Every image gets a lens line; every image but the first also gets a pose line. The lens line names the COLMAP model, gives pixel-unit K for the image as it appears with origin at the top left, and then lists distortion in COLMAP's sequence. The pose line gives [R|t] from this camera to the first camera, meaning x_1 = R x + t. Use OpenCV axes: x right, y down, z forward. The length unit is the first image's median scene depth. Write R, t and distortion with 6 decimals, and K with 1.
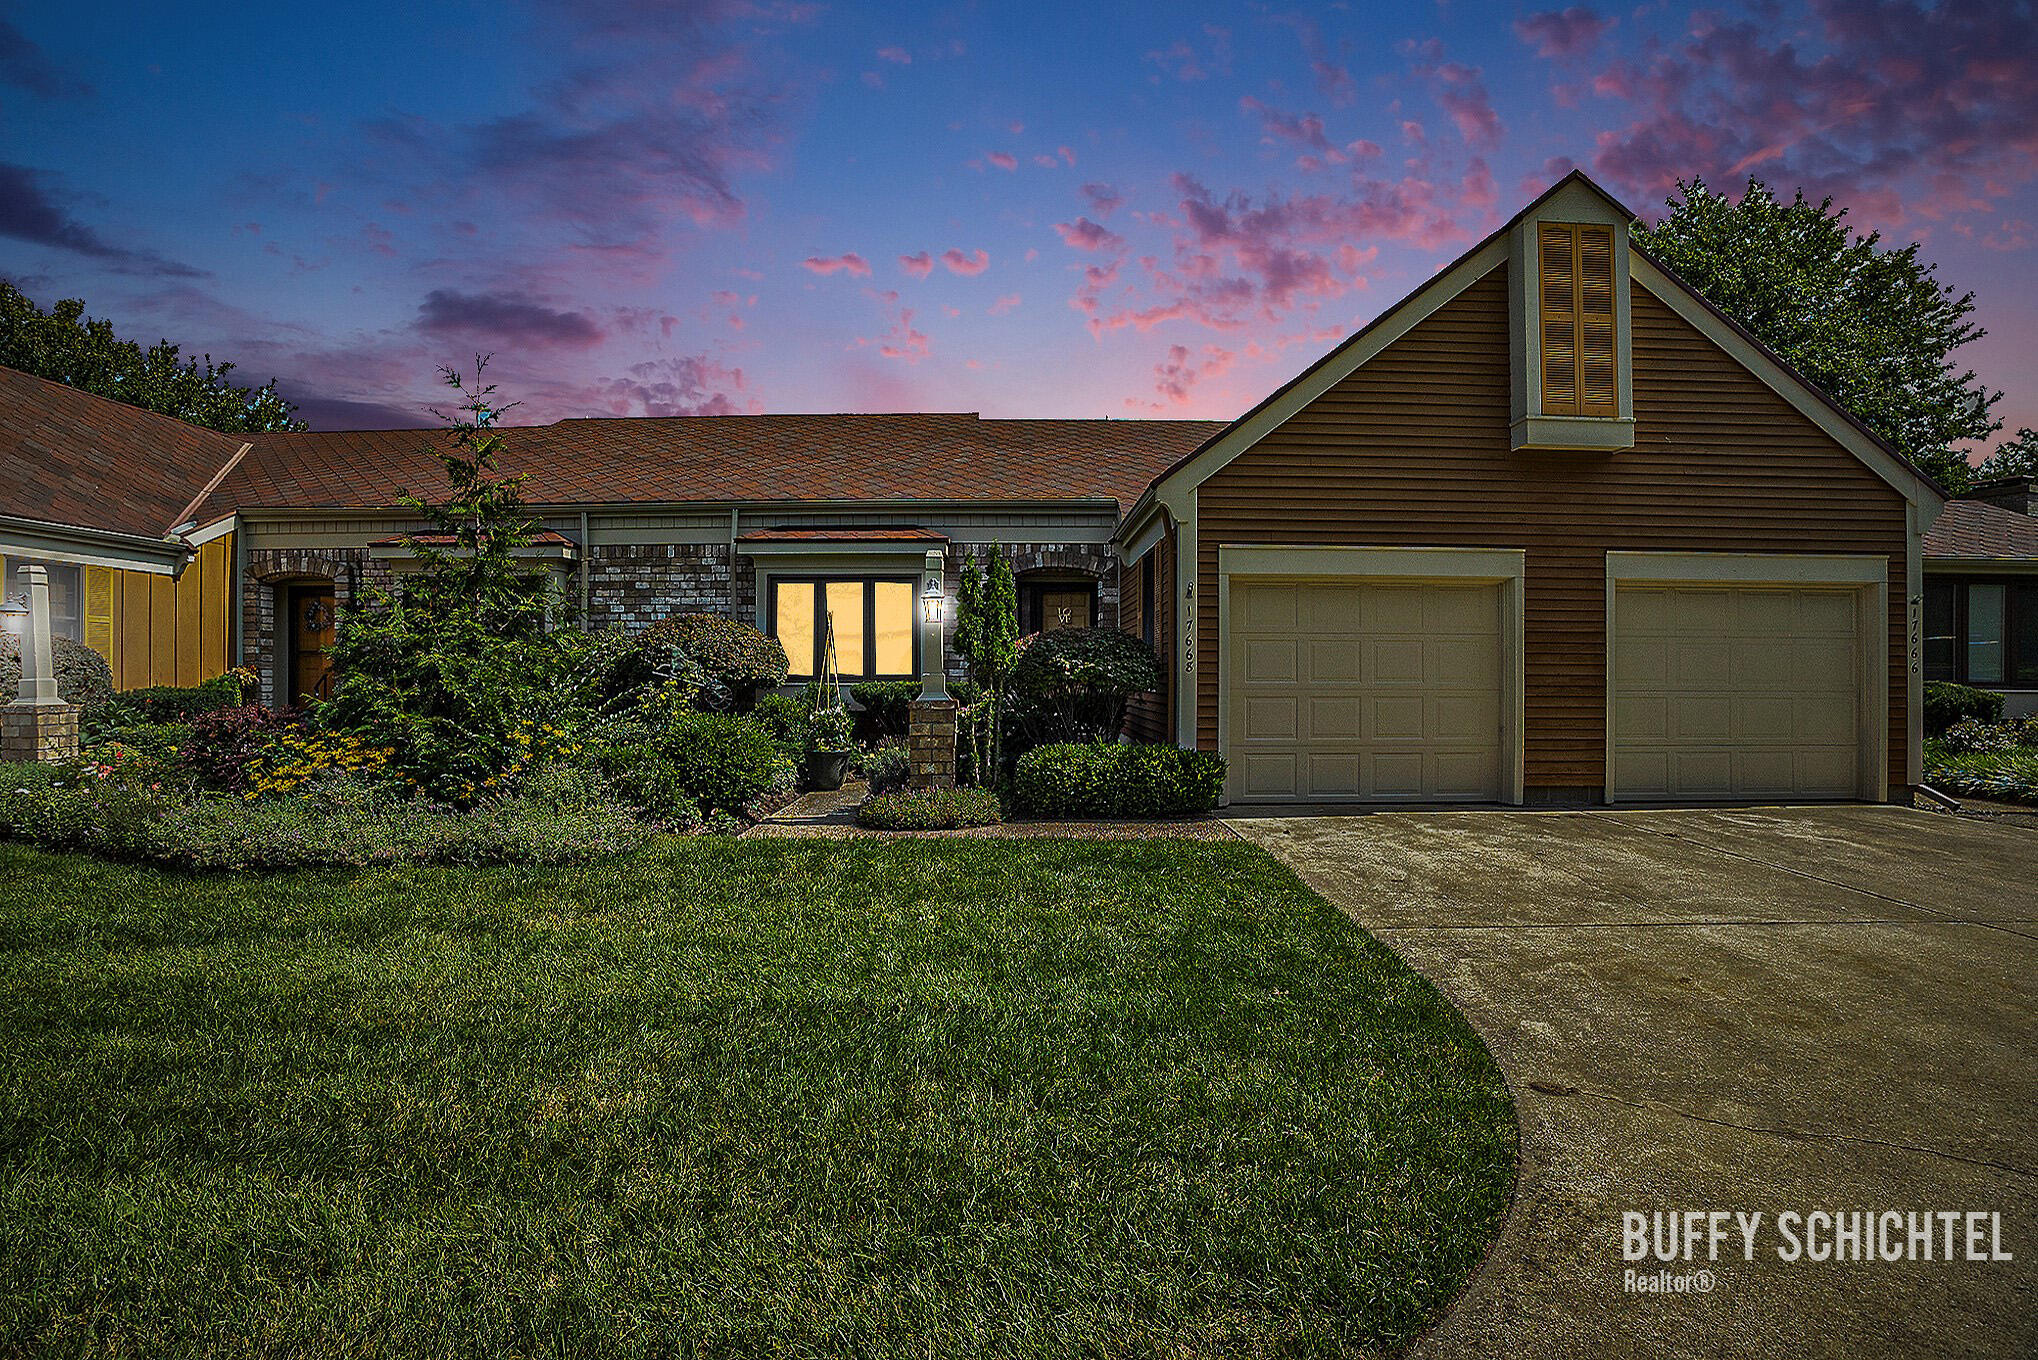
lens RADIAL K [[948.1, 0, 1019.3], [0, 948.1, 675.0], [0, 0, 1]] dist [-0.045669, 0.002867]
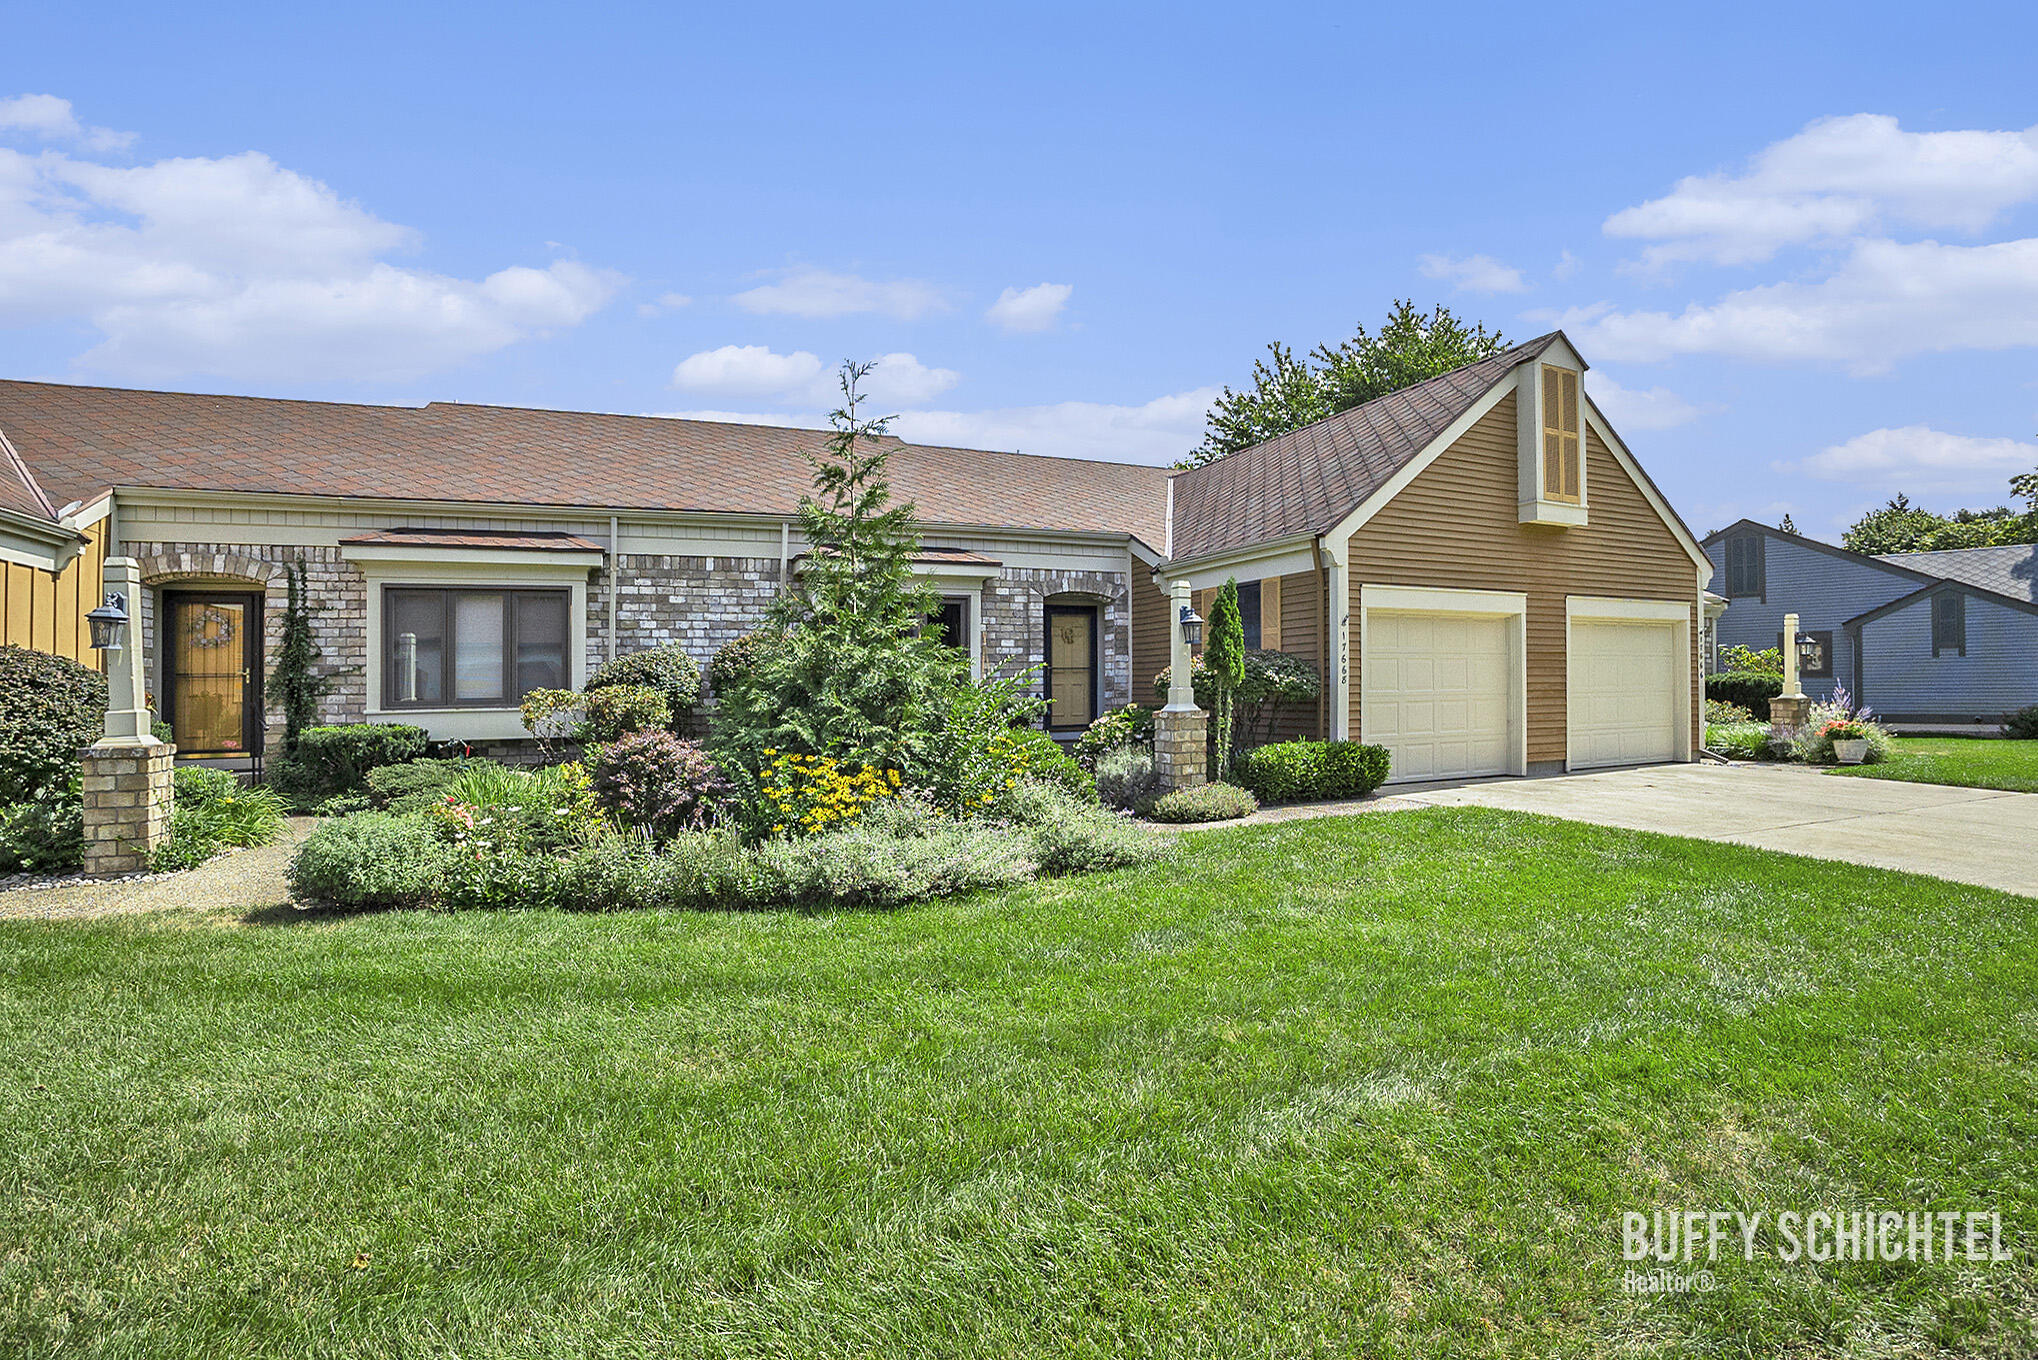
lens RADIAL K [[948.1, 0, 1030.5], [0, 948.1, 692.8], [0, 0, 1]] dist [-0.045669, 0.002867]
pose [[0.914854, -0.015944, 0.403471, -0.476185], [0.015499, 0.999870, 0.004369, -0.002014], [-0.403488, 0.002257, 0.914982, 0.009009]]
